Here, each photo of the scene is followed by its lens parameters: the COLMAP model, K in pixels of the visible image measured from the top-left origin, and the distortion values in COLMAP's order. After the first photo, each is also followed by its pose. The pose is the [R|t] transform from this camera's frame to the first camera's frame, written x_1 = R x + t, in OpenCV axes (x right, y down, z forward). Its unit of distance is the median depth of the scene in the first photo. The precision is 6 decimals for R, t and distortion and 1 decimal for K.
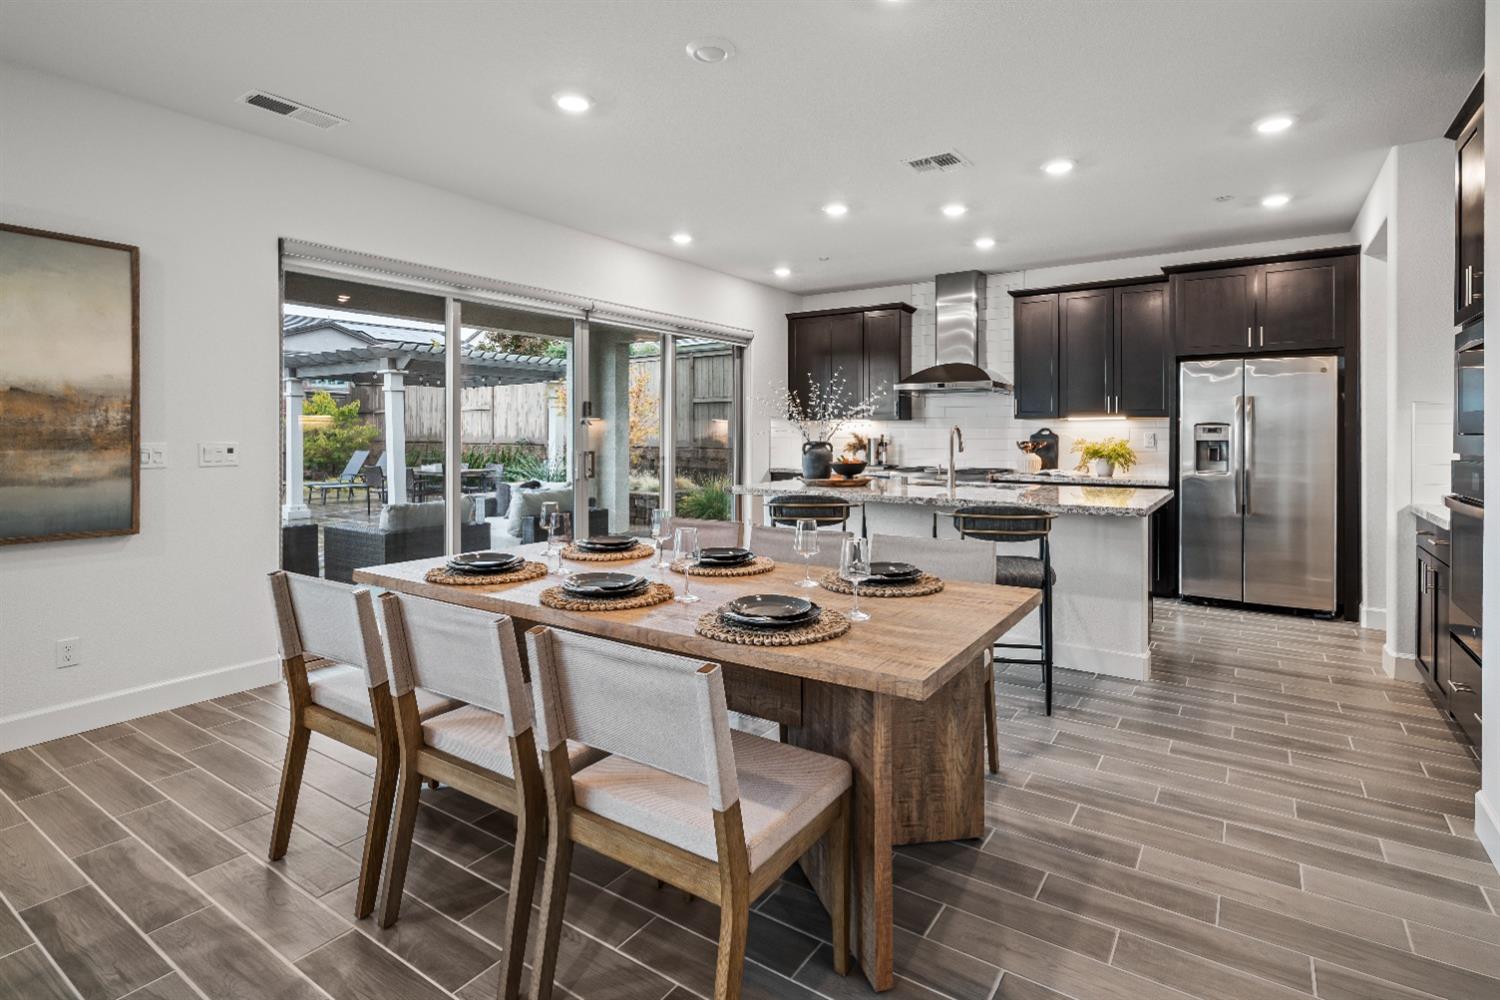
lens RADIAL K [[743.6, 0, 752.9], [0, 743.6, 420.5], [0, 0, 1]] dist [-0.025180, -0.000196]
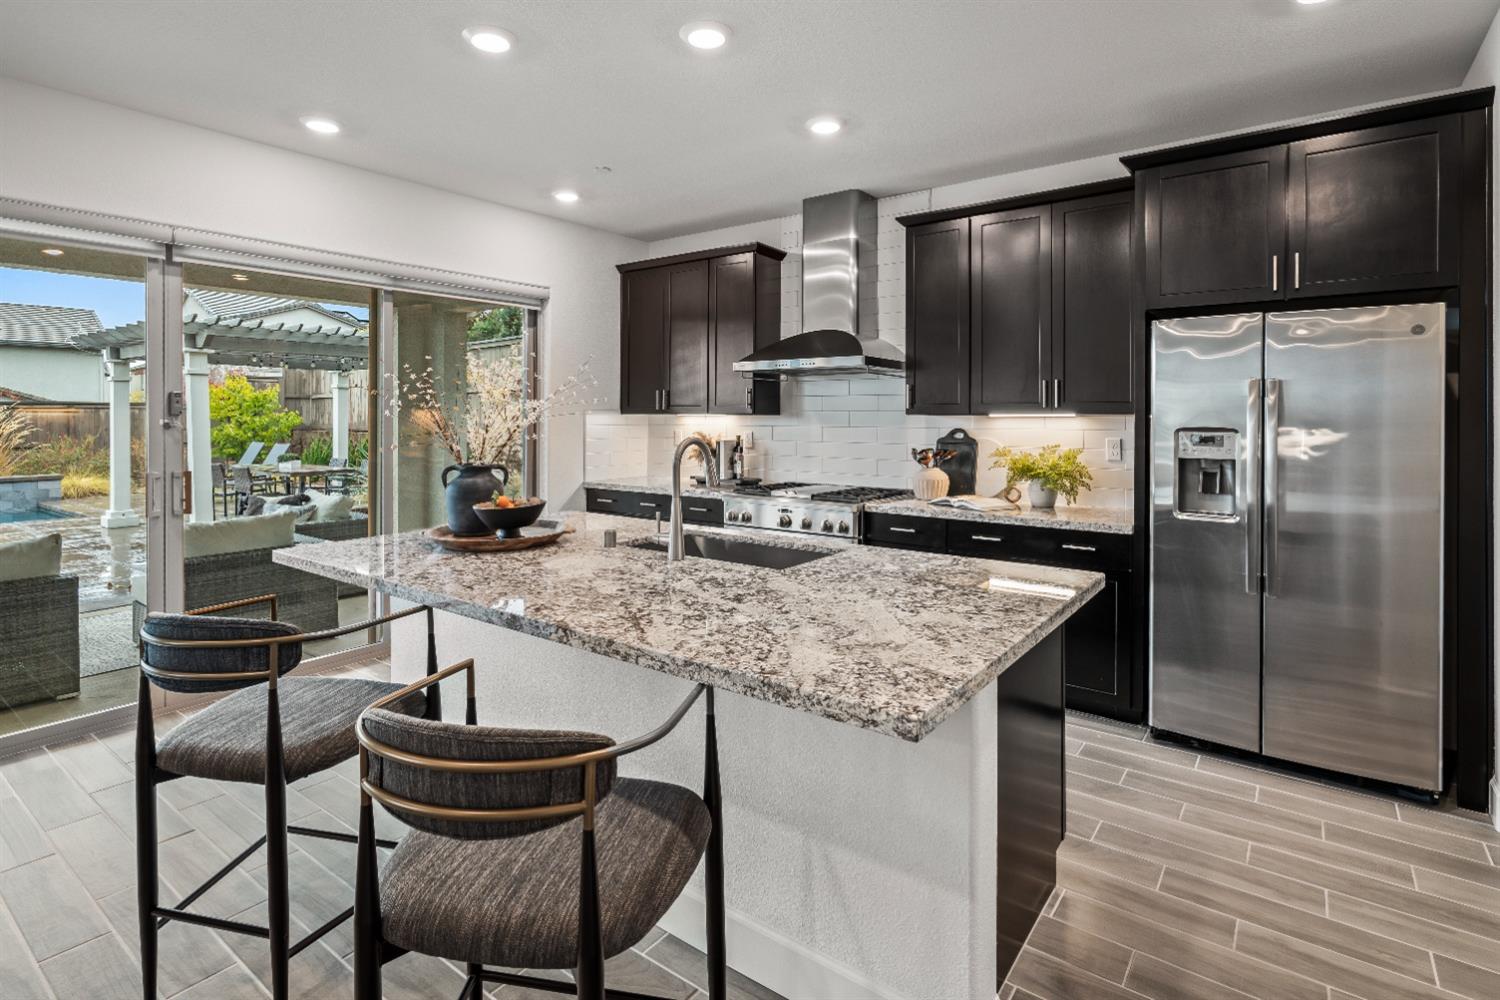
lens RADIAL K [[743.6, 0, 752.9], [0, 743.6, 420.5], [0, 0, 1]] dist [-0.025180, -0.000196]
pose [[0.999323, -0.000012, -0.036782, 0.245211], [0.000877, 0.999723, 0.023499, -0.012989], [0.036772, -0.023515, 0.999047, 0.349694]]
